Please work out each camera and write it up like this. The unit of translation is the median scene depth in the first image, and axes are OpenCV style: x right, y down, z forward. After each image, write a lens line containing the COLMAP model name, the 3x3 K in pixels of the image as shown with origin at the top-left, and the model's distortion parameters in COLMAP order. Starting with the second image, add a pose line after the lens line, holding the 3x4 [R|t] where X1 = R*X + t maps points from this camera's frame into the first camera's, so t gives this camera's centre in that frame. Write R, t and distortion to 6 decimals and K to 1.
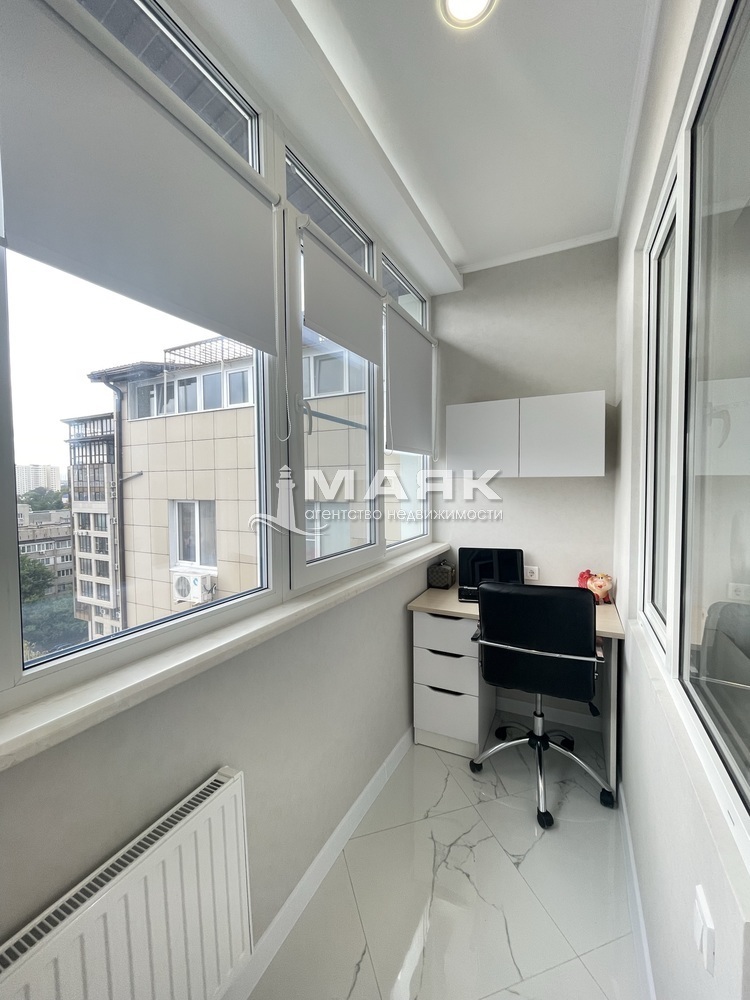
lens RADIAL K [[401.7, 0, 375.0], [0, 401.7, 500.0], [0, 0, 1]] dist [-0.001308, -0.000041]
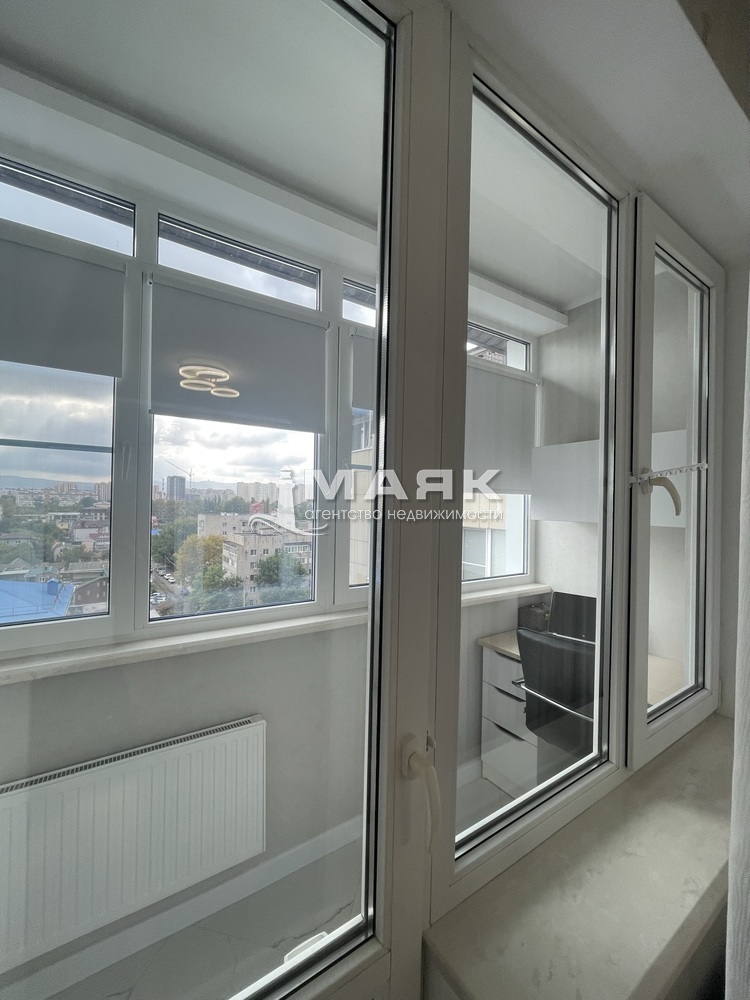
lens RADIAL K [[401.7, 0, 375.0], [0, 401.7, 500.0], [0, 0, 1]] dist [-0.001308, -0.000041]
pose [[0.866553, 0.020951, -0.498645, 0.367324], [-0.045672, 0.998255, -0.037428, -0.051854], [0.496991, 0.055207, 0.865998, -0.066388]]
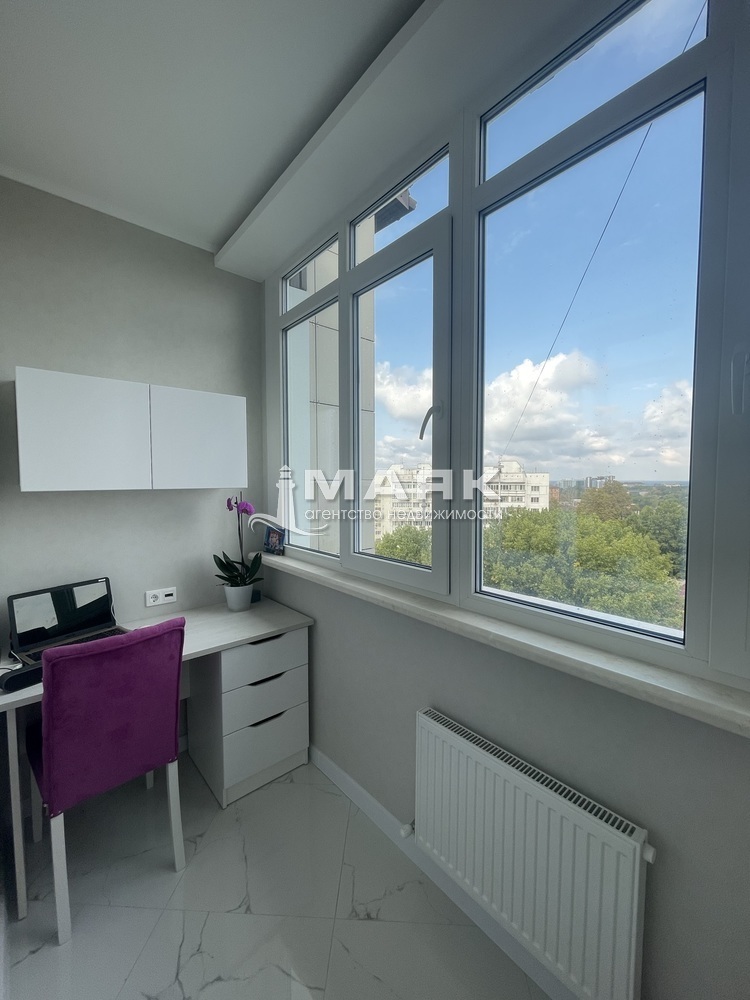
lens RADIAL K [[401.7, 0, 375.0], [0, 401.7, 500.0], [0, 0, 1]] dist [-0.001308, -0.000041]
pose [[-0.389380, 0.060237, -0.919105, 0.271190], [-0.029976, 0.996502, 0.078009, -0.023544], [0.920589, 0.057926, -0.386213, 0.410469]]
